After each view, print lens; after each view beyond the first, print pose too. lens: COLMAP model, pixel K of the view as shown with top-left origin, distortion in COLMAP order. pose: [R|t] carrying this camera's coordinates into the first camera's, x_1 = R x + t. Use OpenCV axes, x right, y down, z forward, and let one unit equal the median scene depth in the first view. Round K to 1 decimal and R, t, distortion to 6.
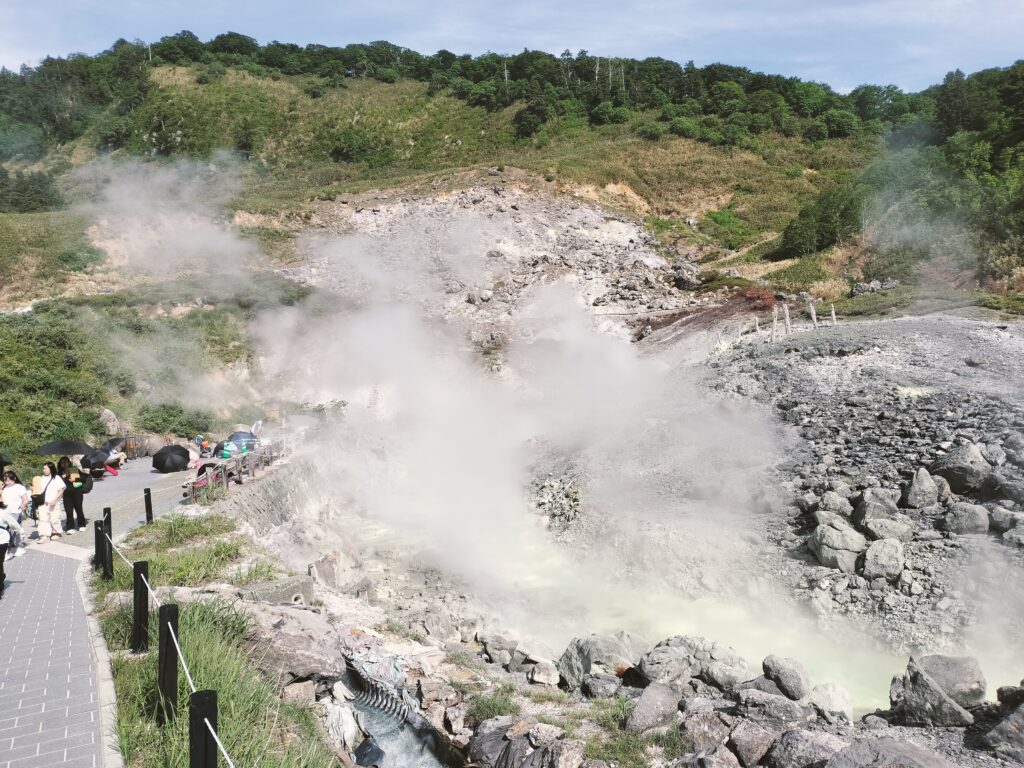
lens RADIAL K [[767.6, 0, 512.5], [0, 767.6, 377.0], [0, 0, 1]] dist [0.063638, -0.073330]
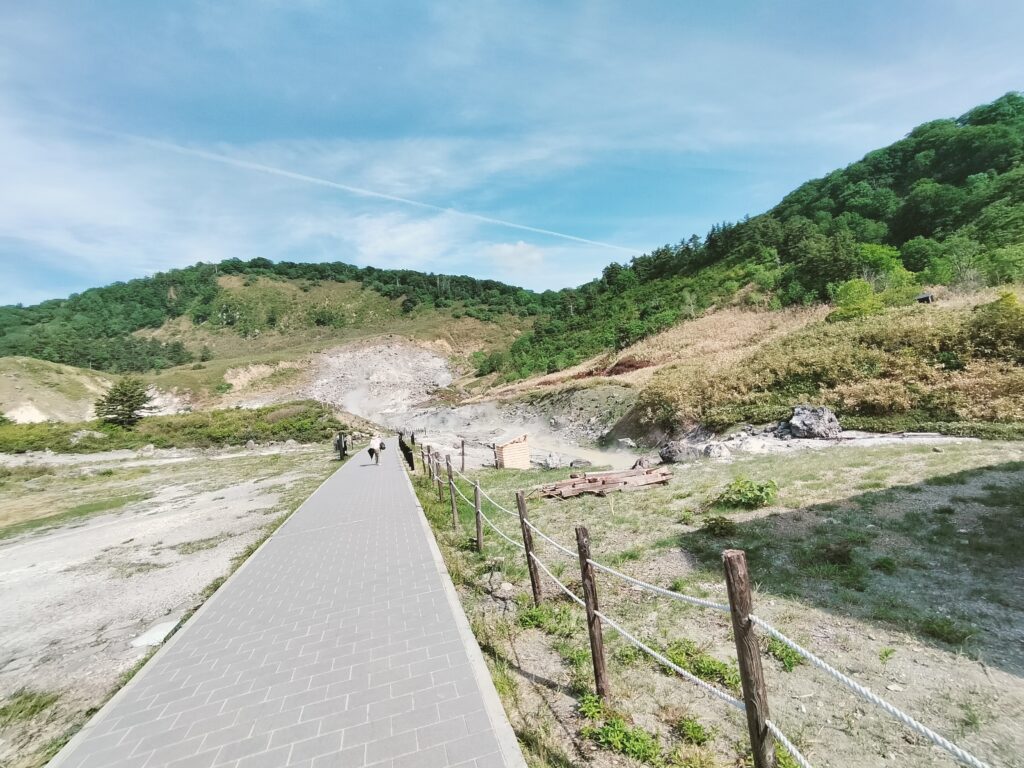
lens RADIAL K [[484.1, 0, 513.5], [0, 484.1, 387.4], [0, 0, 1]] dist [-0.013068, 0.009812]
pose [[0.984421, -0.056703, 0.166432, 0.112117], [0.066831, 0.996198, -0.055893, 0.003139], [-0.162630, 0.066145, 0.984468, -0.611884]]
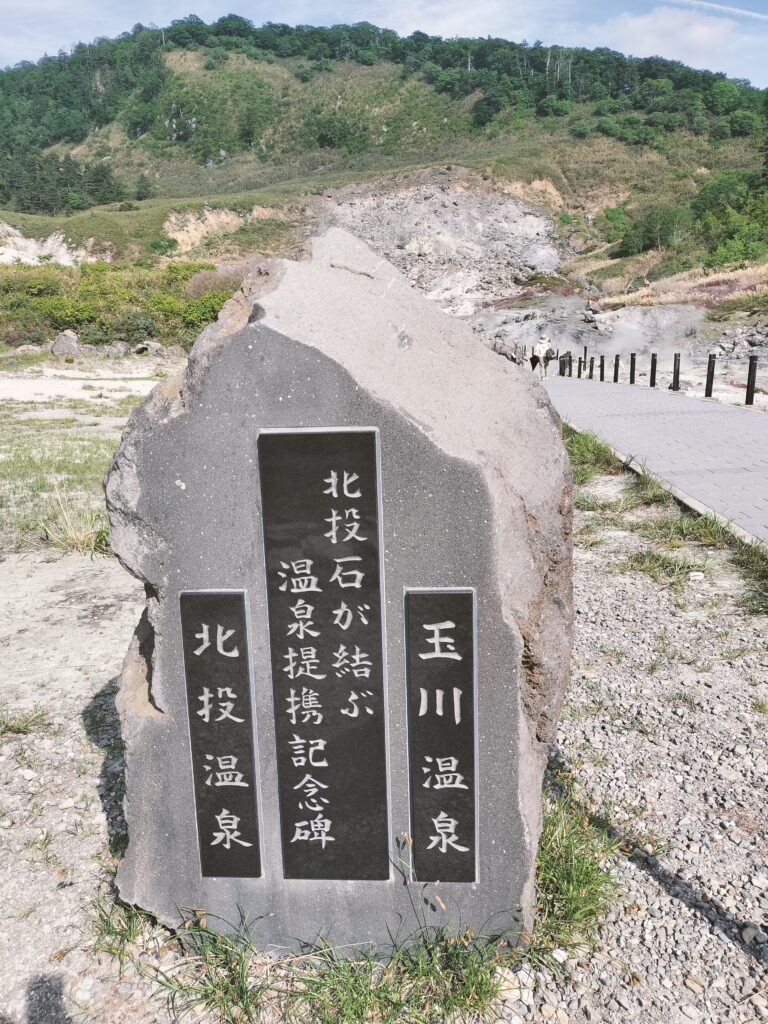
lens RADIAL K [[788.9, 0, 381.4], [0, 788.9, 502.2], [0, 0, 1]] dist [0.006613, -0.002868]
pose [[0.990046, 0.057840, -0.128311, 0.081113], [-0.030535, 0.978212, 0.205352, 0.007375], [0.137393, -0.199390, 0.970240, -0.440874]]
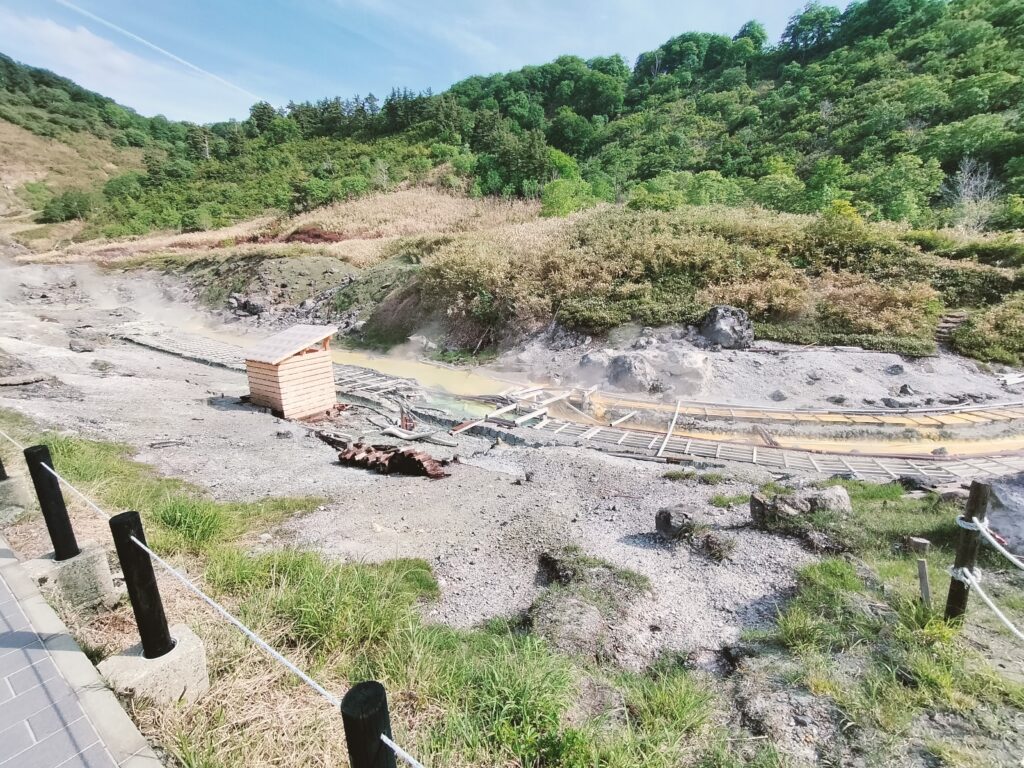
lens RADIAL K [[484.1, 0, 513.5], [0, 484.1, 387.4], [0, 0, 1]] dist [-0.013068, 0.009812]
pose [[0.653546, -0.145038, 0.742861, 0.105266], [-0.009055, 0.979900, 0.199284, 0.002953], [-0.756833, -0.136968, 0.639096, -0.534225]]
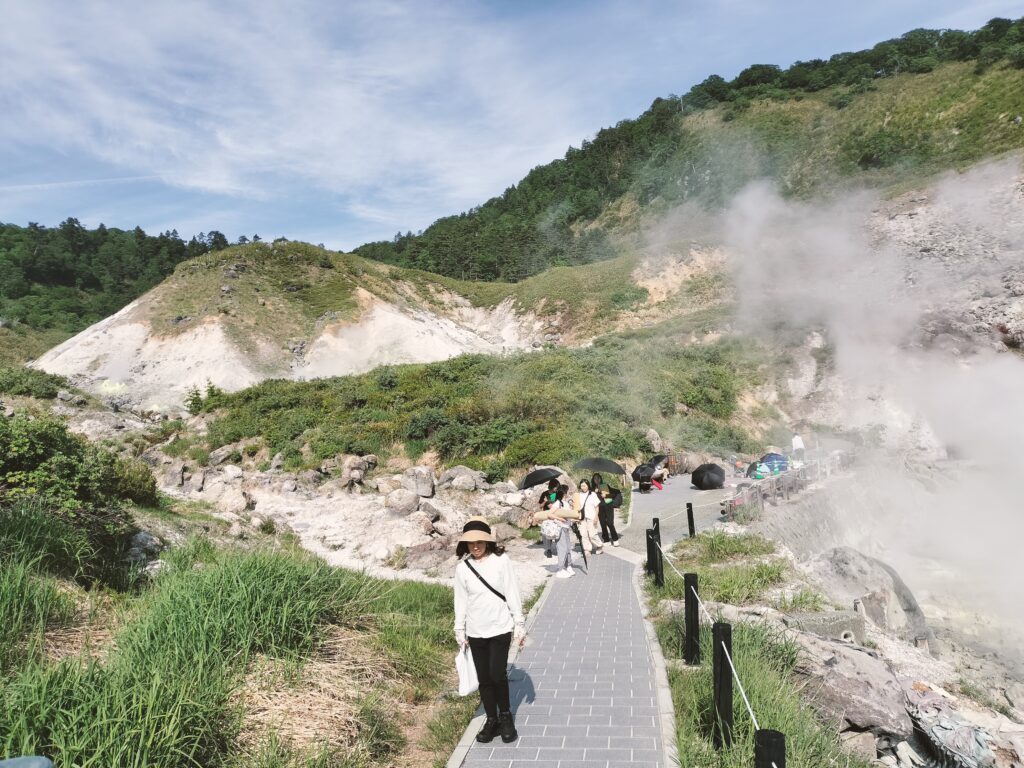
lens RADIAL K [[771.0, 0, 509.4], [0, 771.0, 399.4], [0, 0, 1]] dist [-0.011072, -0.011831]
pose [[0.789500, -0.011850, -0.613636, -0.001576], [0.010409, 0.999928, -0.005918, 0.000499], [0.613663, -0.001715, 0.789566, 0.002223]]
